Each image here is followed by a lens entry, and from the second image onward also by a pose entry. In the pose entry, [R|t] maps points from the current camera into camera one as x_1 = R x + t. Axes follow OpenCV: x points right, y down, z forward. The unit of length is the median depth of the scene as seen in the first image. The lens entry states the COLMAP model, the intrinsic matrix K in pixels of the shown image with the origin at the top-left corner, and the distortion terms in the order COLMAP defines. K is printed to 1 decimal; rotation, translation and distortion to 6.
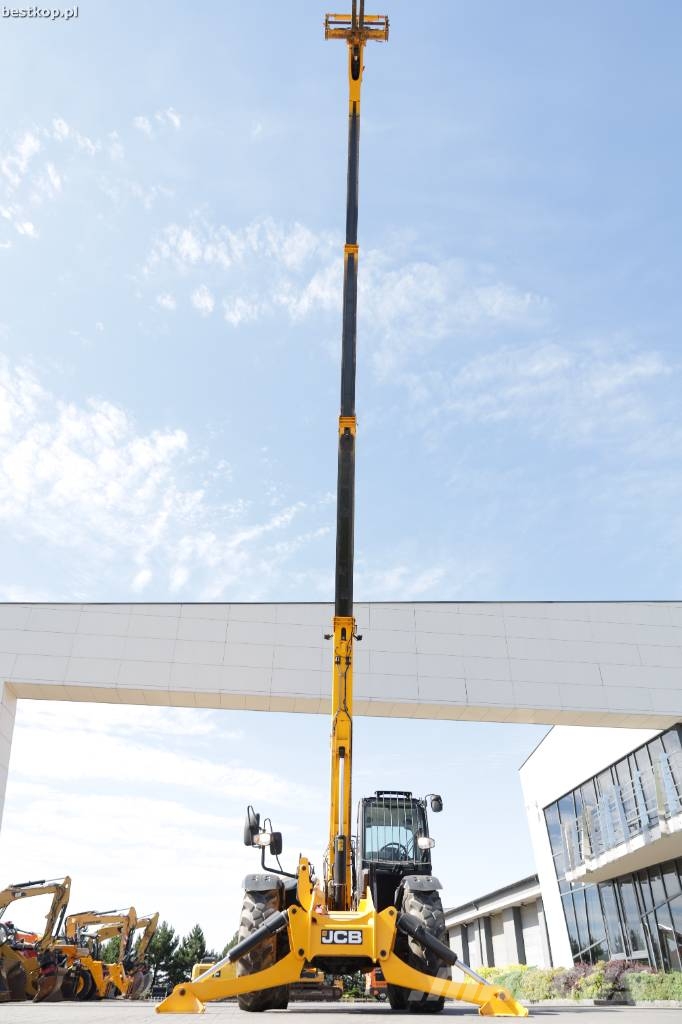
lens RADIAL K [[695.4, 0, 327.3], [0, 695.4, 495.2], [0, 0, 1]] dist [-0.014581, 0.021927]
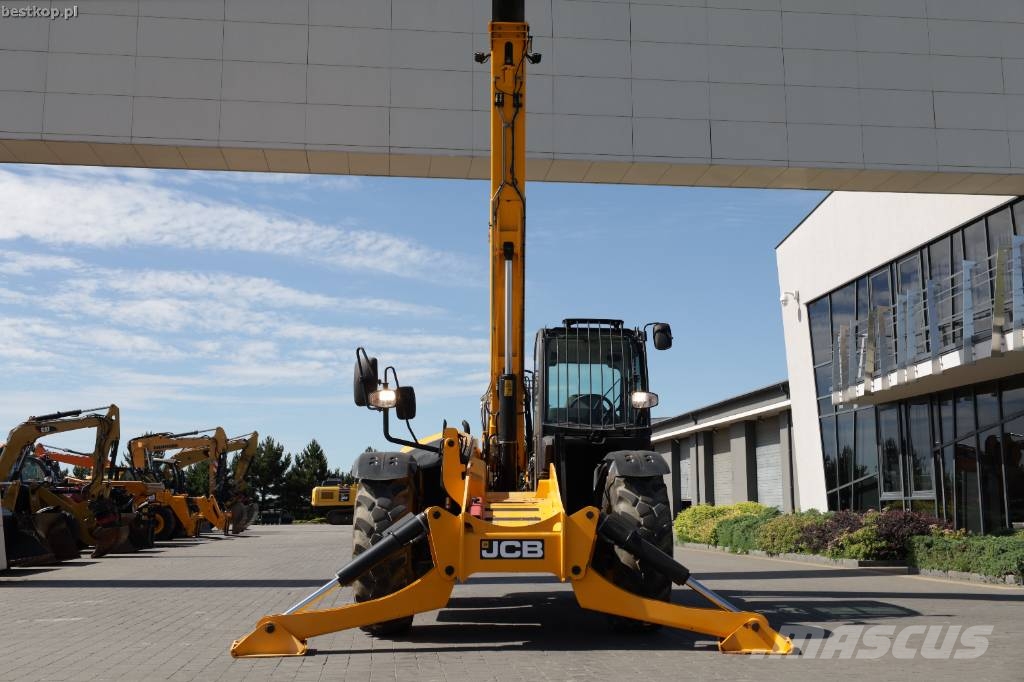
lens RADIAL K [[1064.1, 0, 516.6], [0, 1064.1, 333.4], [0, 0, 1]] dist [0.010158, 0.000000]
pose [[0.999431, -0.020537, 0.026741, 0.001536], [0.006018, 0.889020, 0.457828, 0.003962], [-0.033176, -0.457407, 0.888639, 0.114890]]
